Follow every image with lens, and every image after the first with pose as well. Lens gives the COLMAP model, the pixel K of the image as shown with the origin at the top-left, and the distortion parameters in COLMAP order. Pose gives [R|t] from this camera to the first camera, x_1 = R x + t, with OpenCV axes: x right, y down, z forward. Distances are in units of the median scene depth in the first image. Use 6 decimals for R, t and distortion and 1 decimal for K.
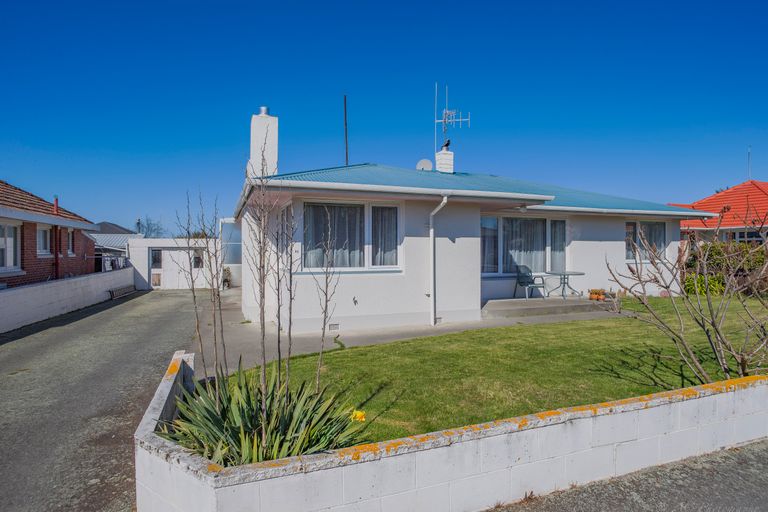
lens RADIAL K [[450.5, 0, 380.4], [0, 450.5, 254.7], [0, 0, 1]] dist [-0.057381, 0.023654]
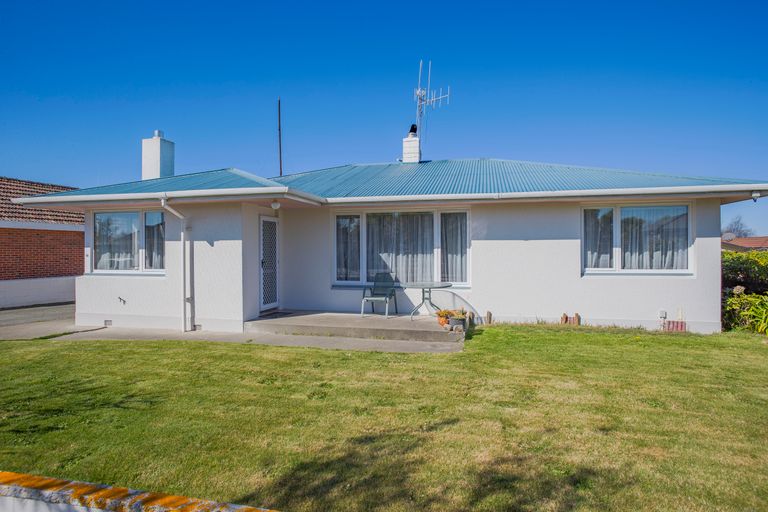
lens RADIAL K [[450.5, 0, 383.0], [0, 450.5, 258.8], [0, 0, 1]] dist [-0.057381, 0.023654]
pose [[0.818958, 0.005033, -0.573831, 0.763119], [-0.004360, 0.999987, 0.002549, -0.003430], [0.573837, 0.000415, 0.818970, 0.344122]]
